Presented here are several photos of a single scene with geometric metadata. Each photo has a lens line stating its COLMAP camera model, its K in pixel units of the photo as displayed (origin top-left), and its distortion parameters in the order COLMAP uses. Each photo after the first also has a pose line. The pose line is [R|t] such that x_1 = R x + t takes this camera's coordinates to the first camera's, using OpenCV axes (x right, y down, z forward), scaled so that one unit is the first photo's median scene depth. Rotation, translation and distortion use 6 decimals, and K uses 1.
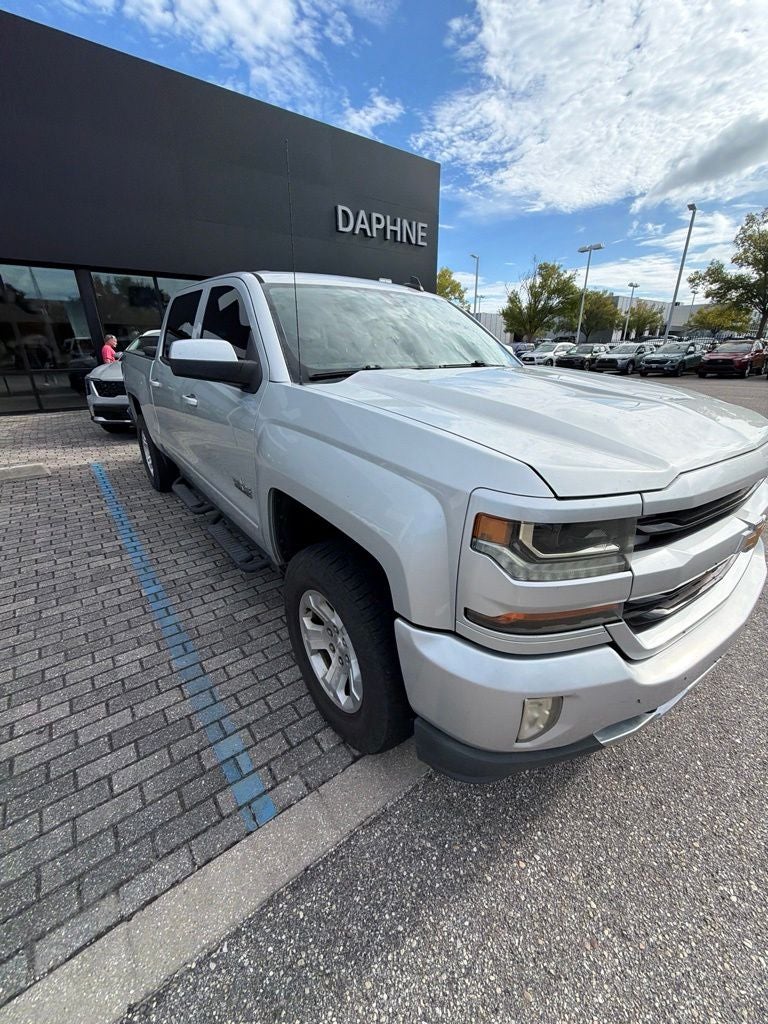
lens RADIAL K [[407.0, 0, 384.6], [0, 407.0, 507.0], [0, 0, 1]] dist [0.003415, -0.000773]
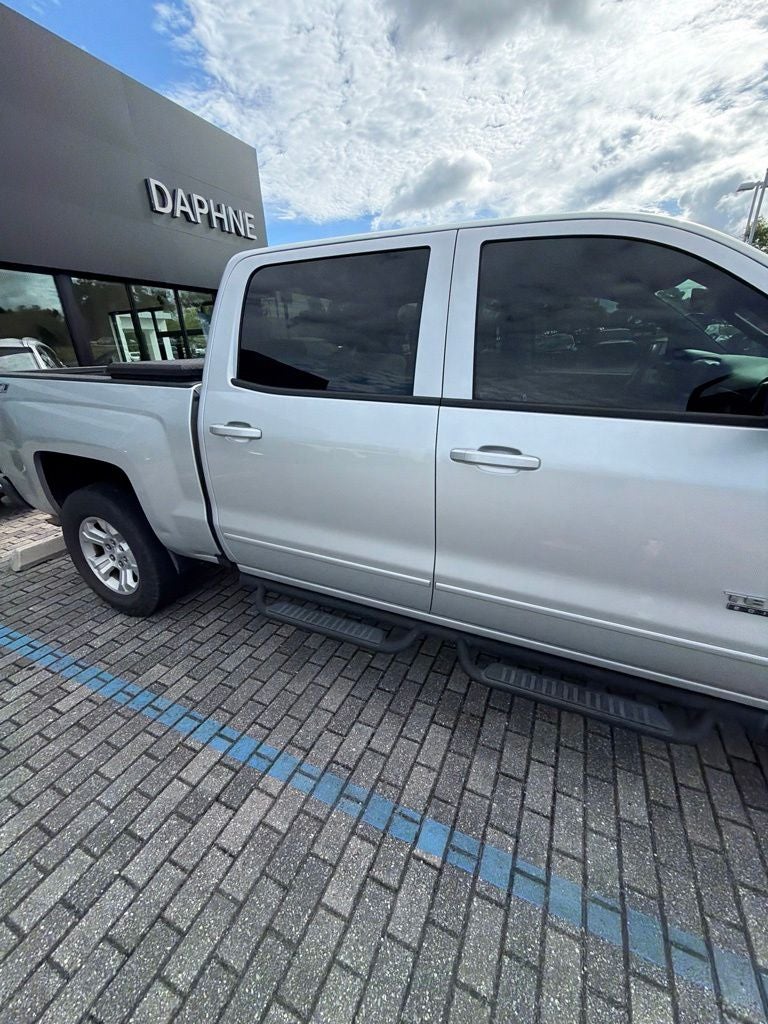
lens RADIAL K [[407.0, 0, 382.5], [0, 407.0, 506.2], [0, 0, 1]] dist [0.003415, -0.000773]
pose [[0.885499, -0.196188, 0.421190, -0.667658], [0.200131, 0.979132, 0.035322, -0.202763], [-0.419331, 0.053016, 0.906284, 0.484416]]
